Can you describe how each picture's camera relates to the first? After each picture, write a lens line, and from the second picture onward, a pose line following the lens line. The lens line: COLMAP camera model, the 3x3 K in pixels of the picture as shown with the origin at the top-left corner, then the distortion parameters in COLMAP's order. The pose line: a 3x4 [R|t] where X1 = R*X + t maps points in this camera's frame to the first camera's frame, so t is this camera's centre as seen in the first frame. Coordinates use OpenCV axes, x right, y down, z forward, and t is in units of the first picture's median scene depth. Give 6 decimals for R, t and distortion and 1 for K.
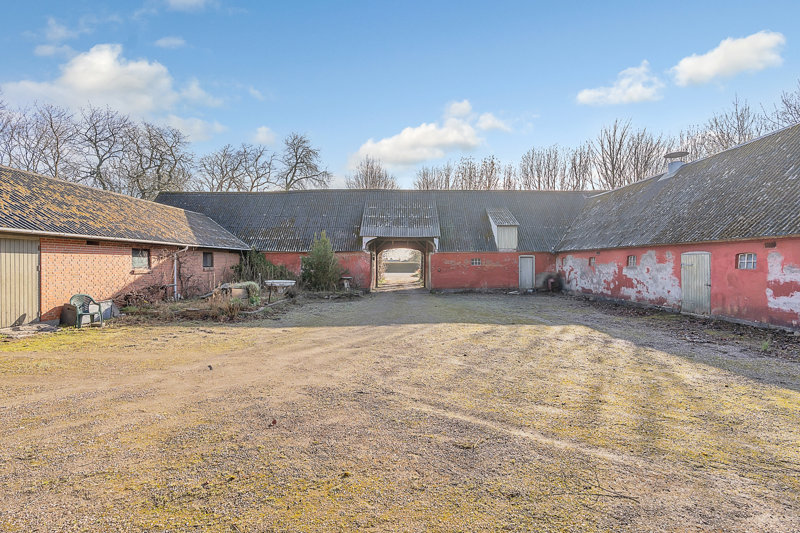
lens RADIAL K [[370.8, 0, 400.1], [0, 370.8, 264.6], [0, 0, 1]] dist [-0.000347, -0.000006]
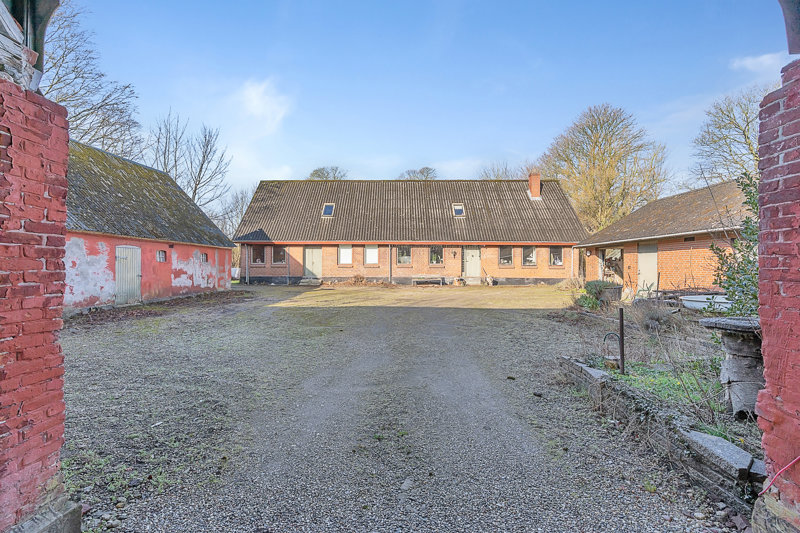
lens RADIAL K [[390.9, 0, 400.0], [0, 390.9, 266.2], [0, 0, 1]] dist [0.000003, -0.000006]
pose [[-0.999997, -0.002262, -0.000965, 0.018163], [-0.002264, 0.999995, 0.002188, 0.019031], [0.000961, 0.002190, -0.999997, 2.012435]]
